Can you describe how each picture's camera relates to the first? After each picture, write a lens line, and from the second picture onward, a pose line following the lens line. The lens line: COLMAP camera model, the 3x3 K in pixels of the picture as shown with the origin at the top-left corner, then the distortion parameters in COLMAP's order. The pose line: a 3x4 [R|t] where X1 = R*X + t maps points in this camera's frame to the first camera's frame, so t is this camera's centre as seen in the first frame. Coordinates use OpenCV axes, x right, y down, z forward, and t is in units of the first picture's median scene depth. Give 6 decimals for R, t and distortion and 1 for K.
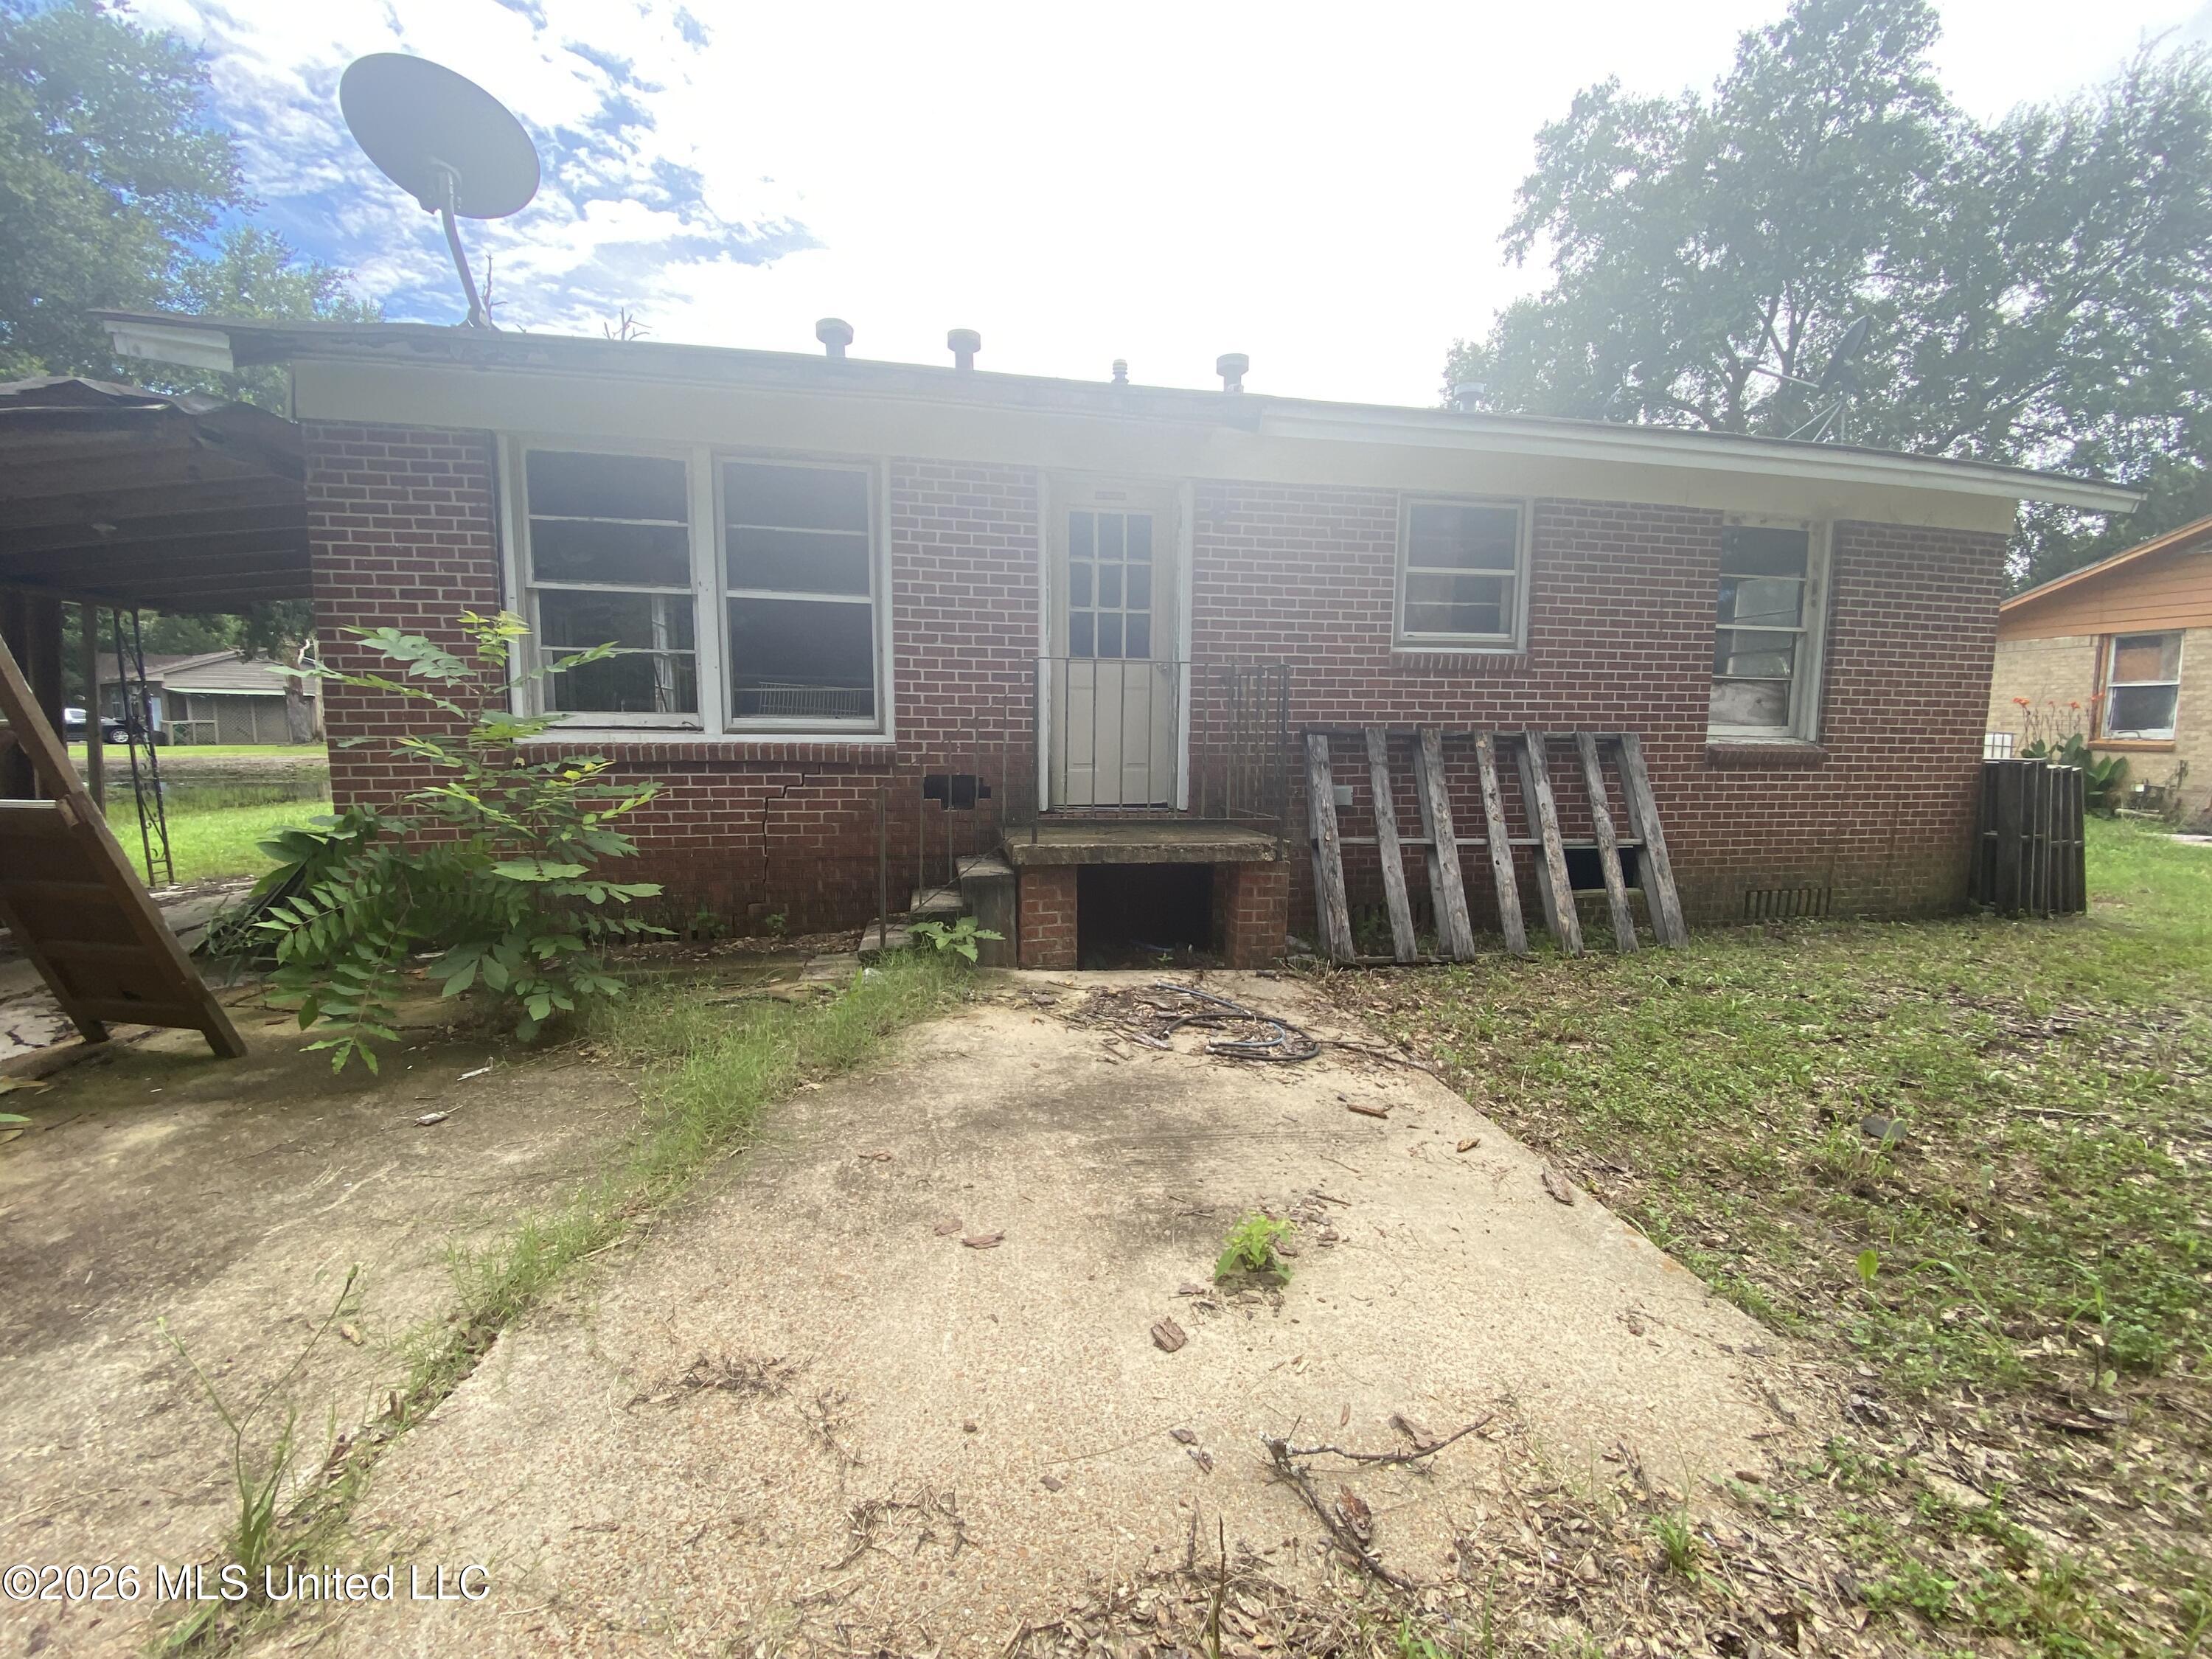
lens RADIAL K [[910.4, 0, 1100.6], [0, 910.4, 834.3], [0, 0, 1]] dist [0.015508, -0.014560]
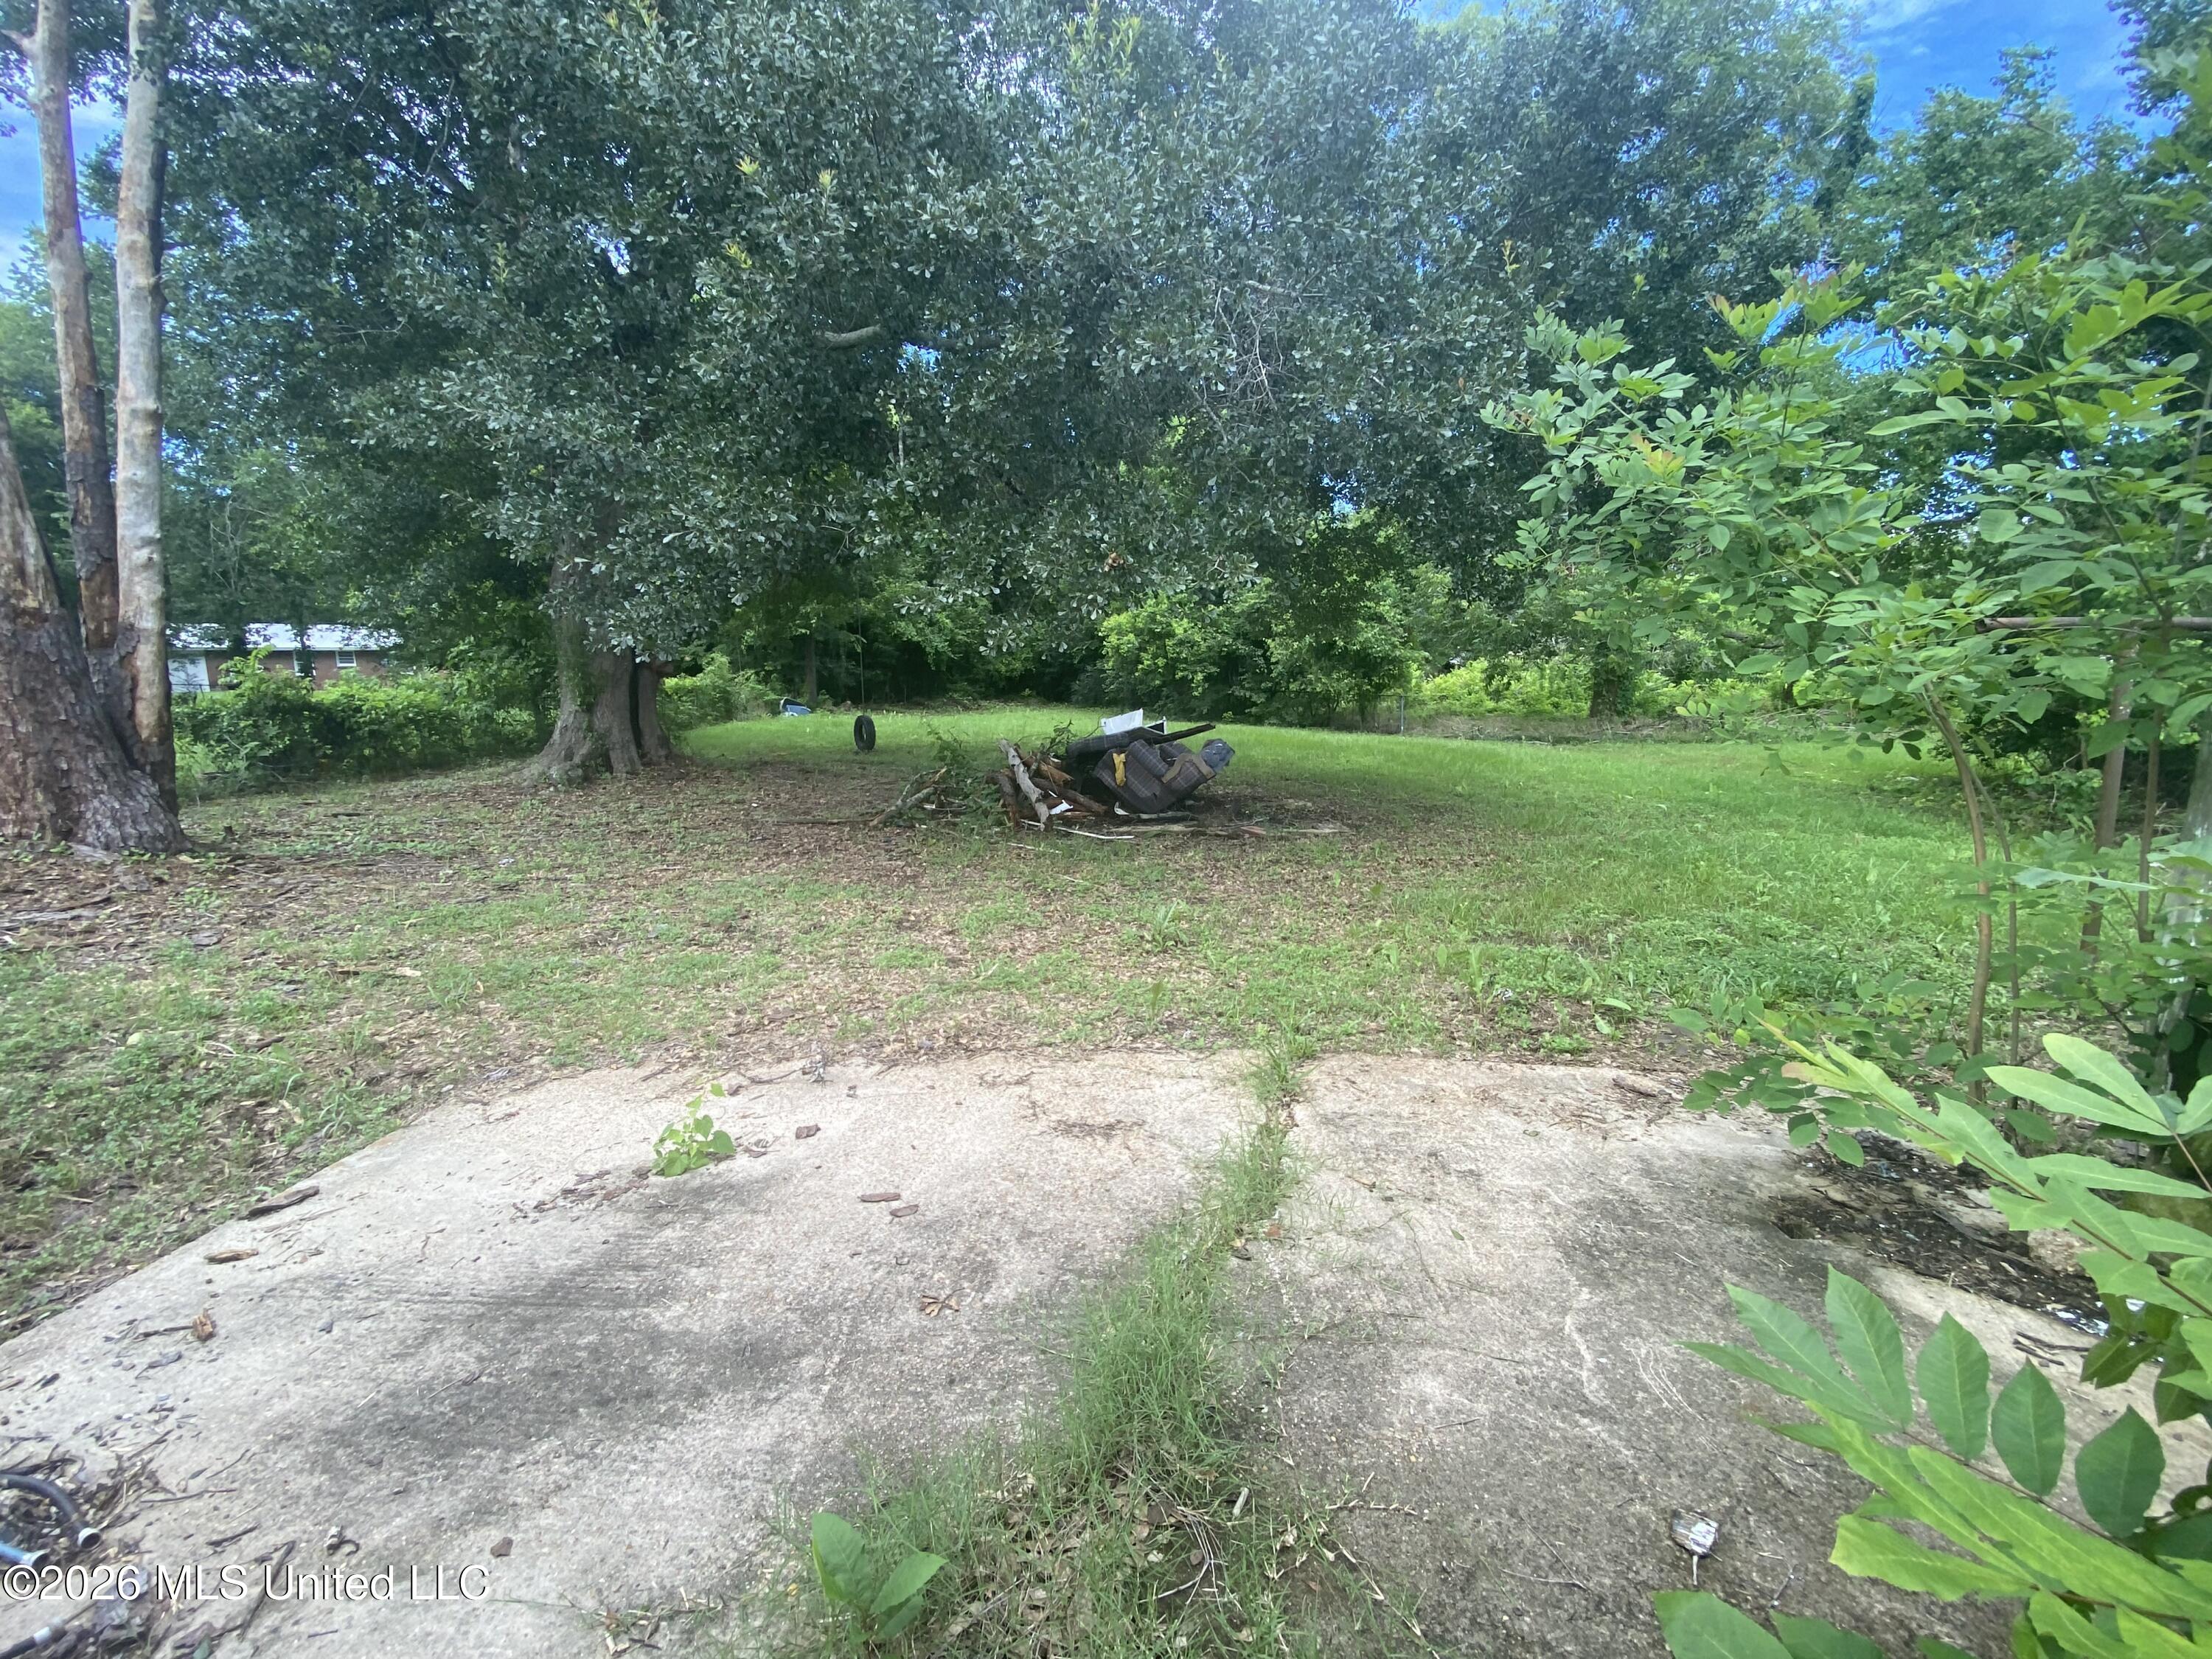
lens RADIAL K [[910.4, 0, 1115.5], [0, 910.4, 834.6], [0, 0, 1]] dist [0.015508, -0.014560]
pose [[-0.961421, -0.046208, 0.271171, -0.484775], [0.036739, 0.955389, 0.293055, -0.201995], [-0.272616, 0.291712, -0.916834, 1.297732]]
